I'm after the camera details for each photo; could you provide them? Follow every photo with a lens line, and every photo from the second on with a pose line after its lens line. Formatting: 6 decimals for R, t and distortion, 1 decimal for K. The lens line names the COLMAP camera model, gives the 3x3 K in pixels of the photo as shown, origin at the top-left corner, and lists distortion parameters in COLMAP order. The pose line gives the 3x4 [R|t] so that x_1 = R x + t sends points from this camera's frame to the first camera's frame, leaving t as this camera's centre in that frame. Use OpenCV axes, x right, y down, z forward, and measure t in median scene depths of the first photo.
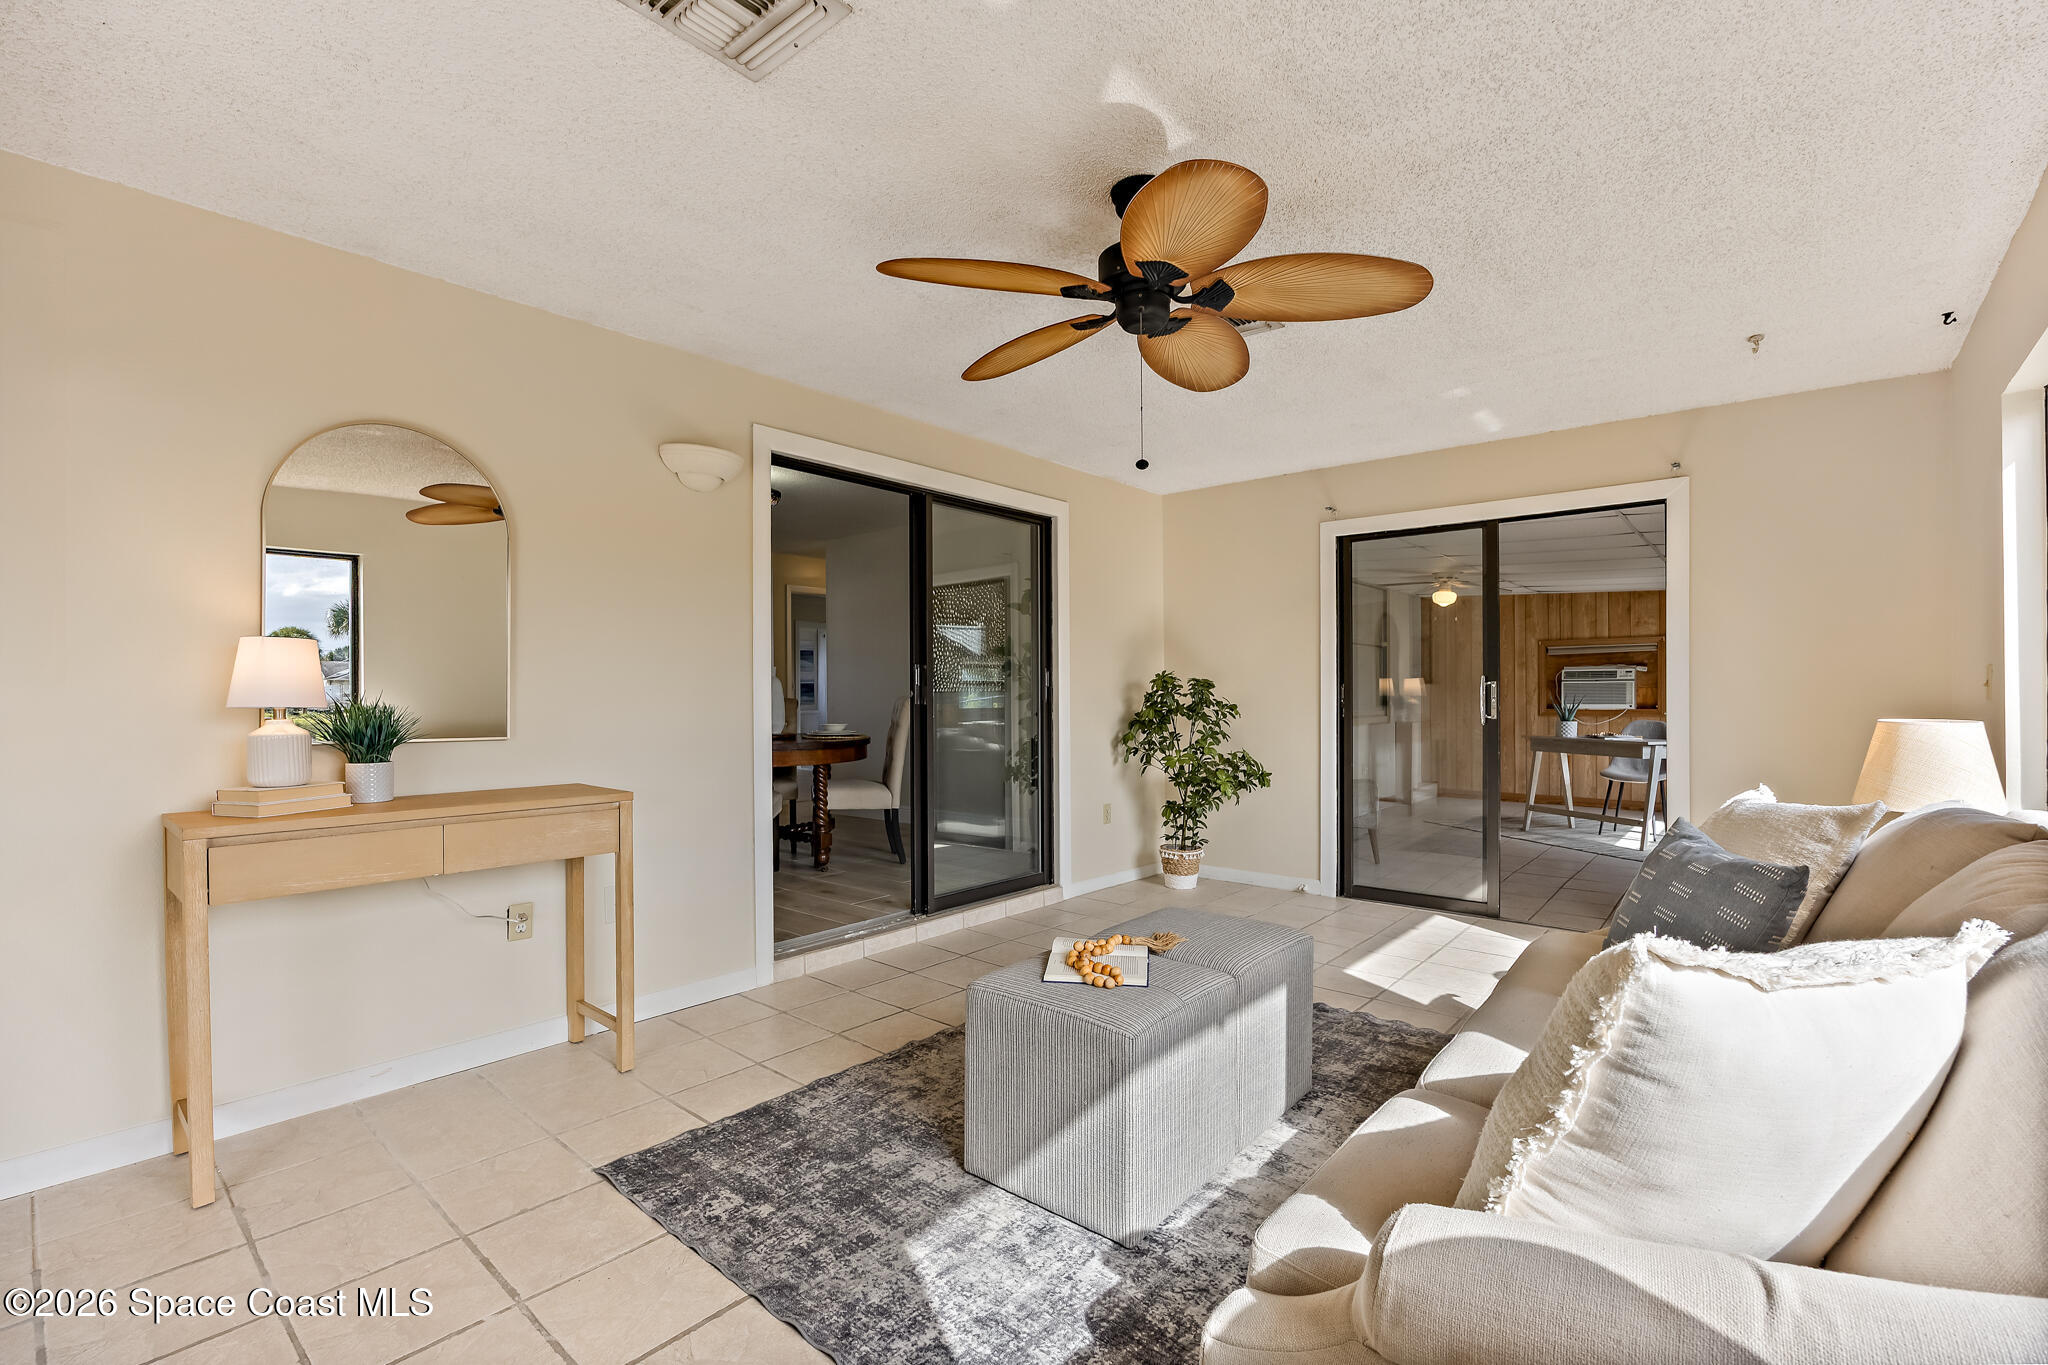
lens RADIAL K [[900.4, 0, 1022.1], [0, 900.4, 698.1], [0, 0, 1]] dist [-0.019886, 0.000055]
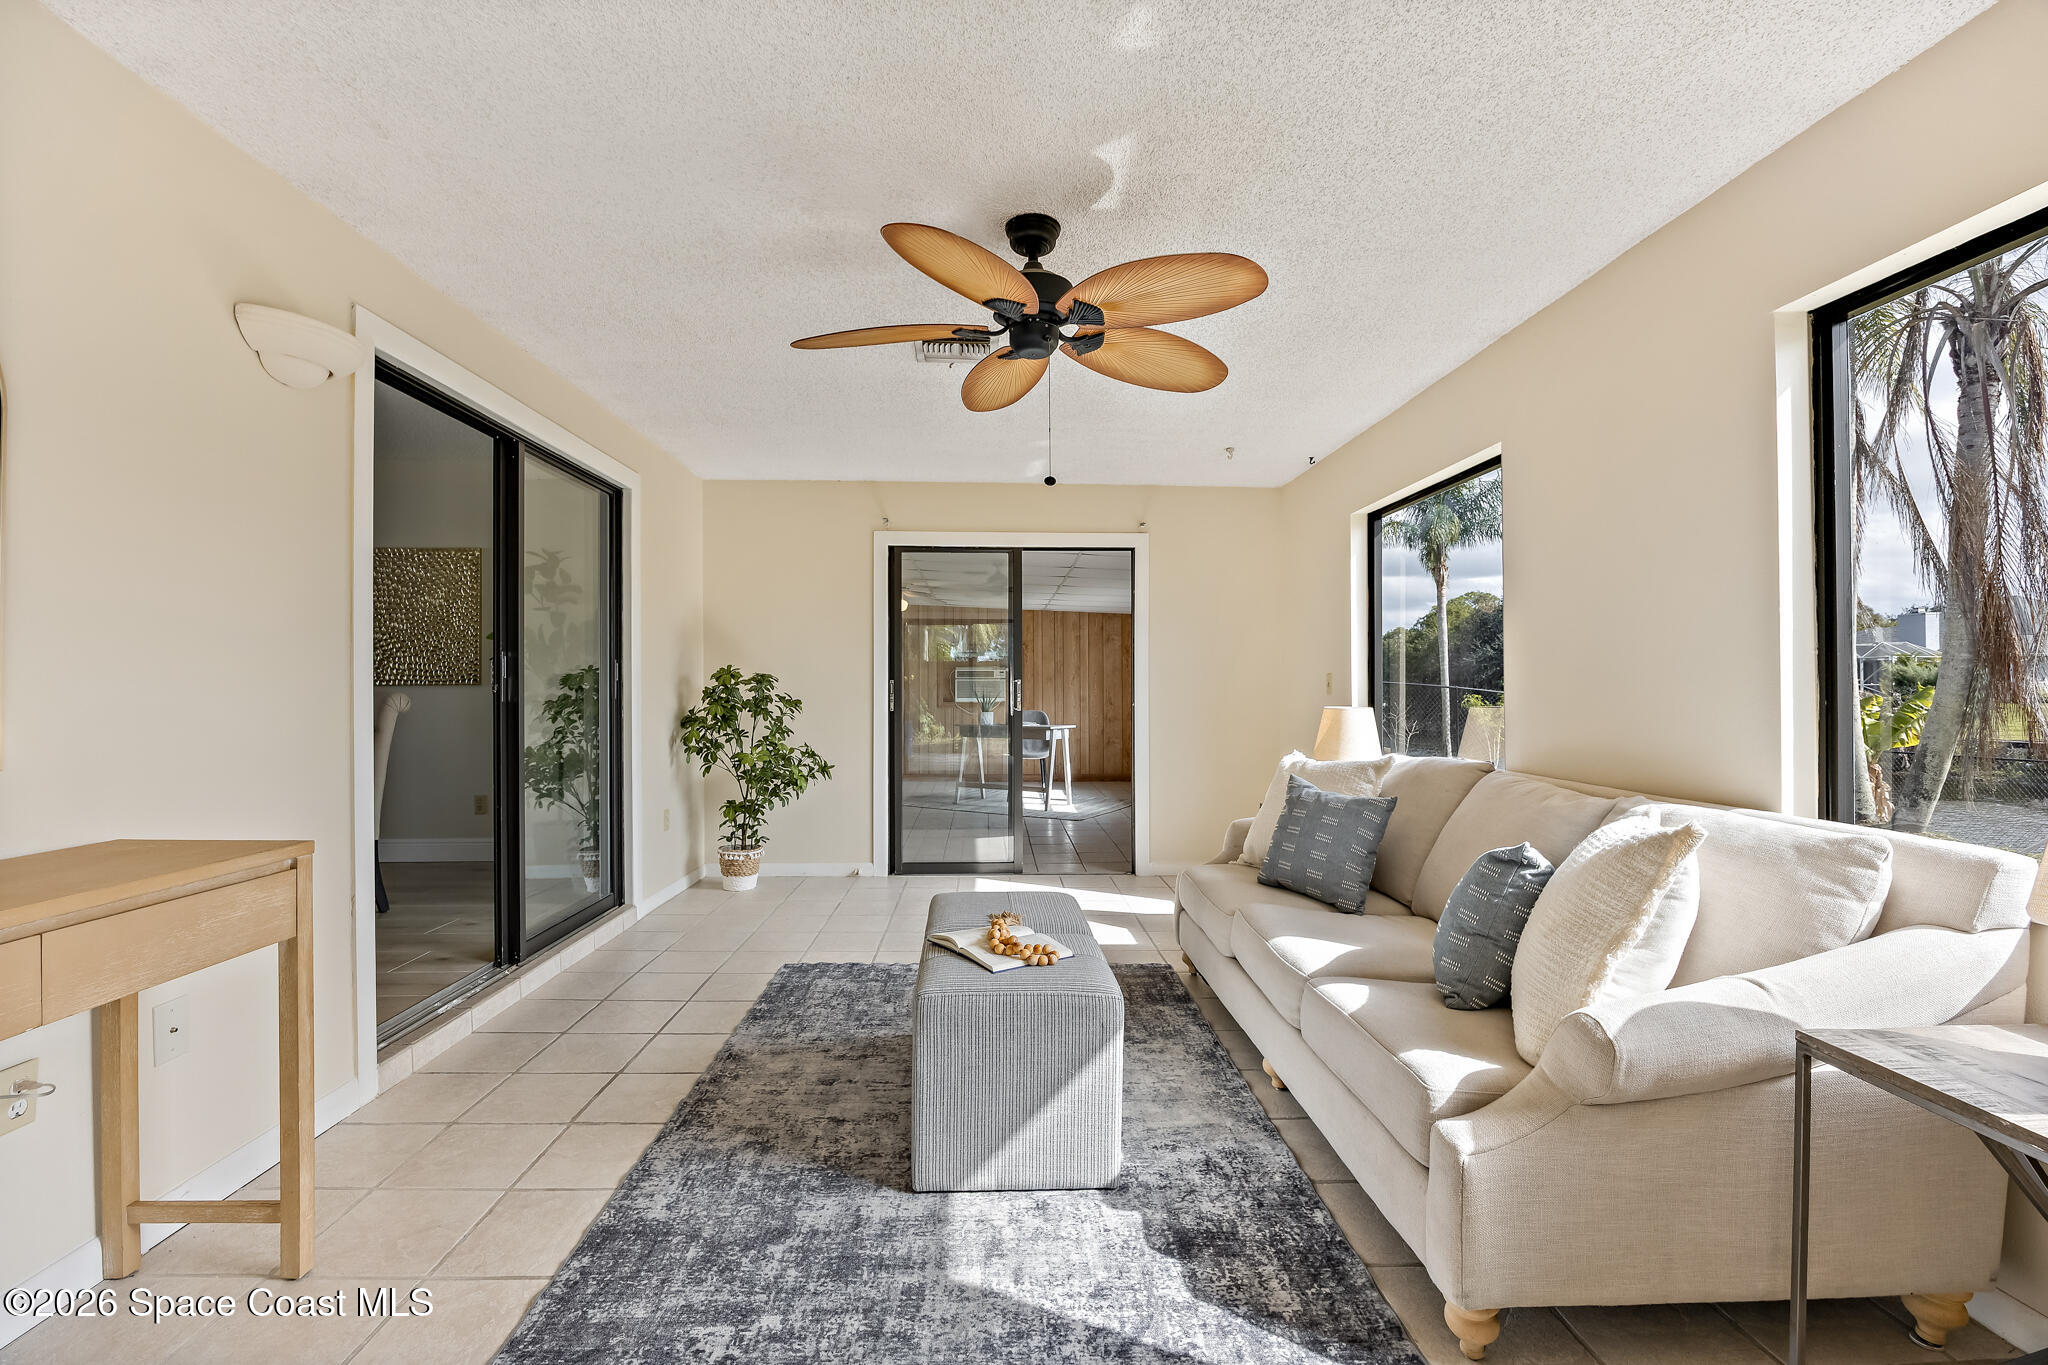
lens RADIAL K [[887.9, 0, 1021.9], [0, 887.9, 687.6], [0, 0, 1]] dist [-0.018712, 0.000090]
pose [[0.730298, 0.004166, 0.683116, -0.335349], [-0.000793, 0.999986, -0.005251, -0.001886], [-0.683128, 0.003293, 0.730291, 0.126803]]
